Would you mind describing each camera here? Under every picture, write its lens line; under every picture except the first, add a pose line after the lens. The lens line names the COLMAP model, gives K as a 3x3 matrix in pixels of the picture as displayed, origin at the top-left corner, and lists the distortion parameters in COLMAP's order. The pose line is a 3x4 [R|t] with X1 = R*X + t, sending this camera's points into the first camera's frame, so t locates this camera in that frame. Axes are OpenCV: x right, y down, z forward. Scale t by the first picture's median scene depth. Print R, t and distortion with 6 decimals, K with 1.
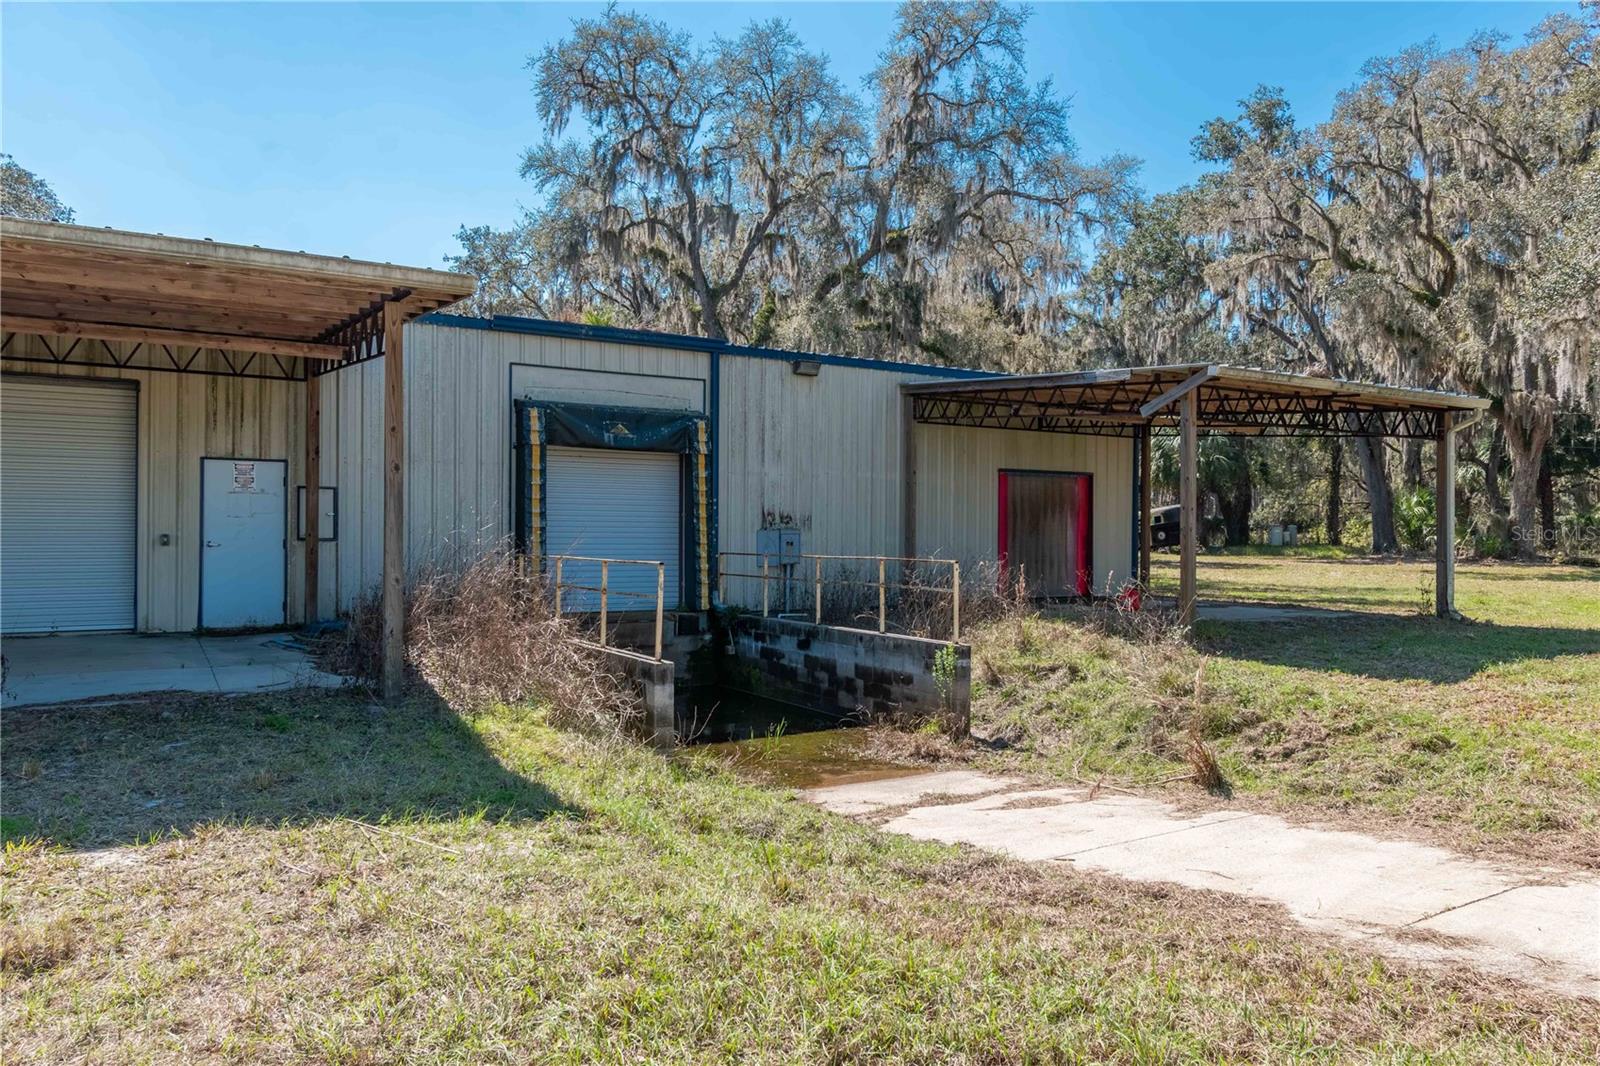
lens RADIAL K [[1028.8, 0, 853.0], [0, 1028.8, 534.5], [0, 0, 1]] dist [-0.002869, 0.002446]
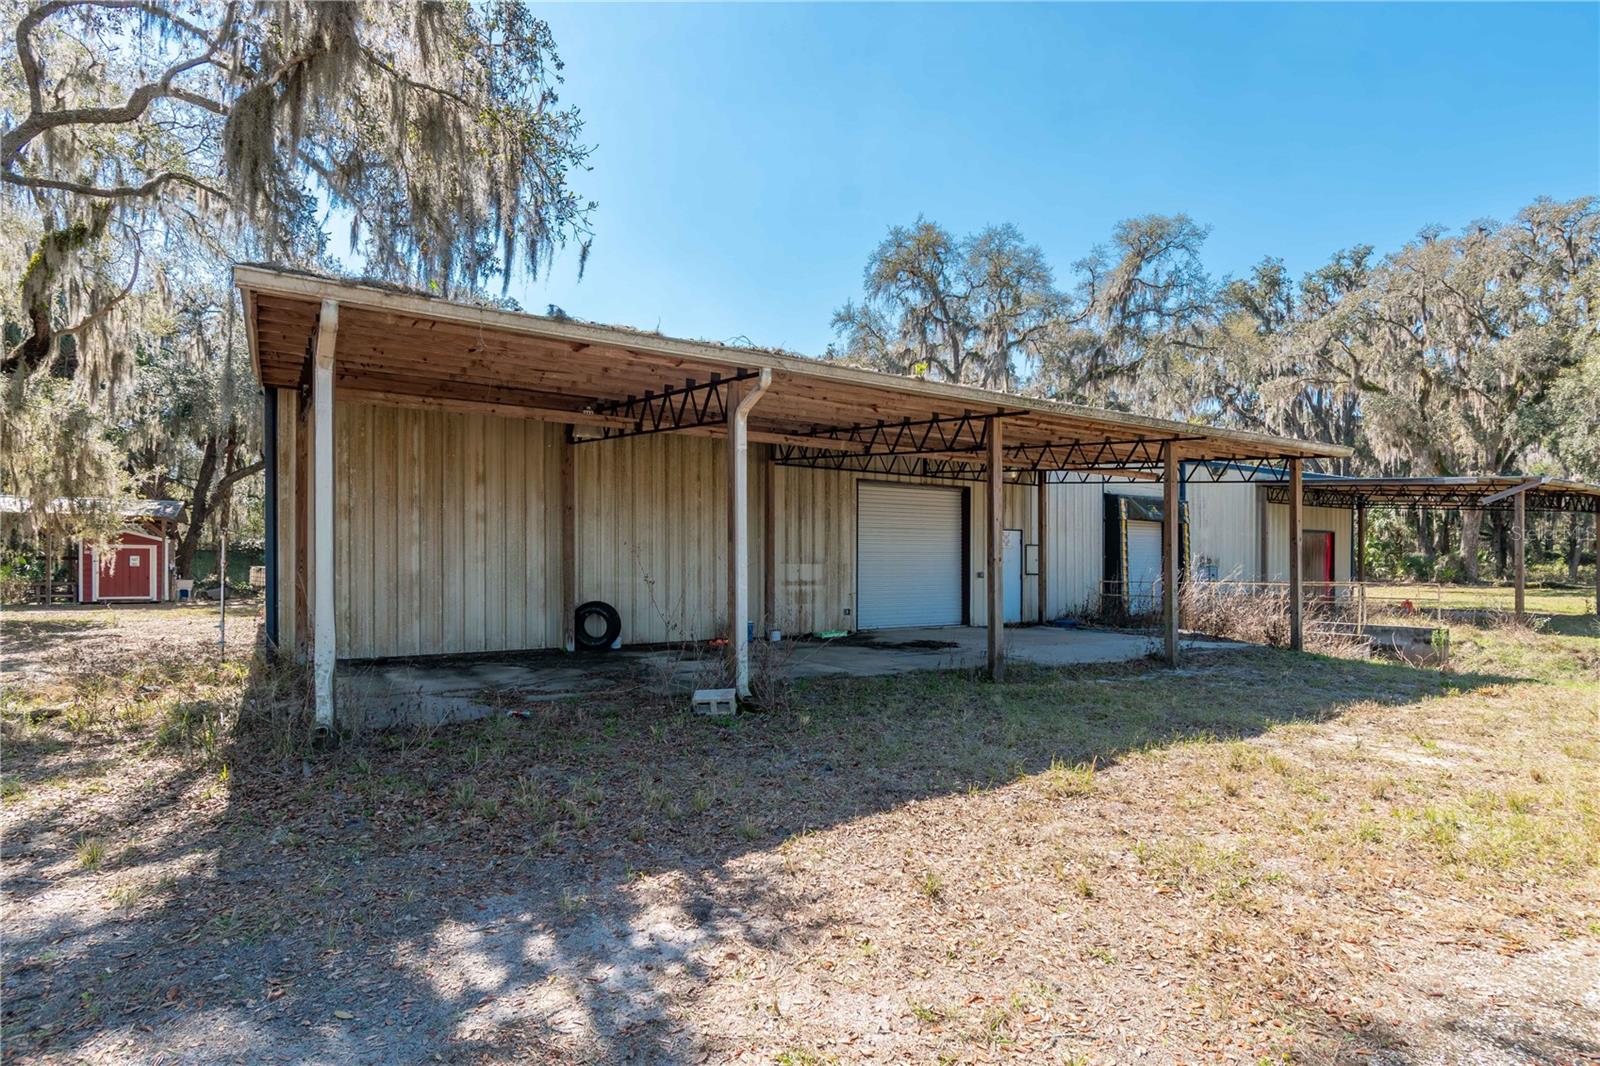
lens RADIAL K [[813.6, 0, 805.5], [0, 813.6, 567.8], [0, 0, 1]] dist [-0.000018, -0.000922]
pose [[0.999368, -0.004739, 0.035230, -0.417999], [0.004741, 0.999989, 0.000020, -0.003595], [-0.035230, 0.000147, 0.999379, -0.169166]]
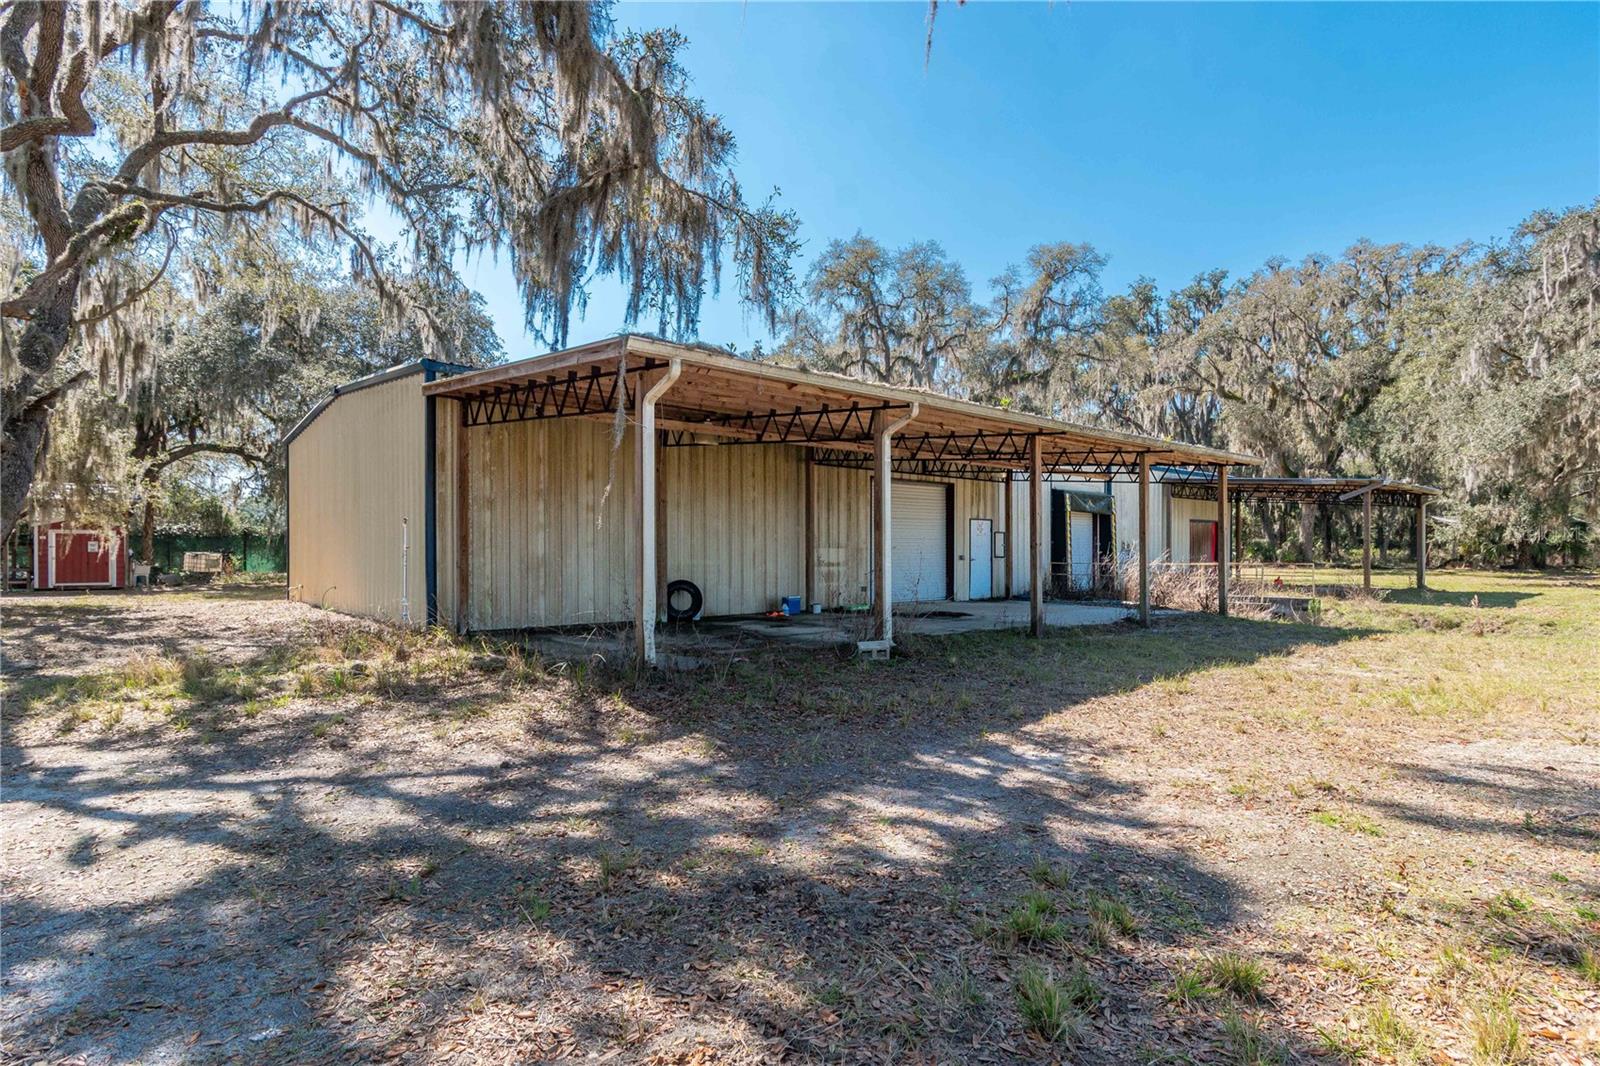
lens RADIAL K [[813.6, 0, 786.8], [0, 813.6, 556.4], [0, 0, 1]] dist [-0.000018, -0.000922]
pose [[0.985378, -0.007077, 0.170235, -0.537754], [0.006420, 0.999970, 0.004407, -0.002764], [-0.170261, -0.003249, 0.985394, -0.247816]]
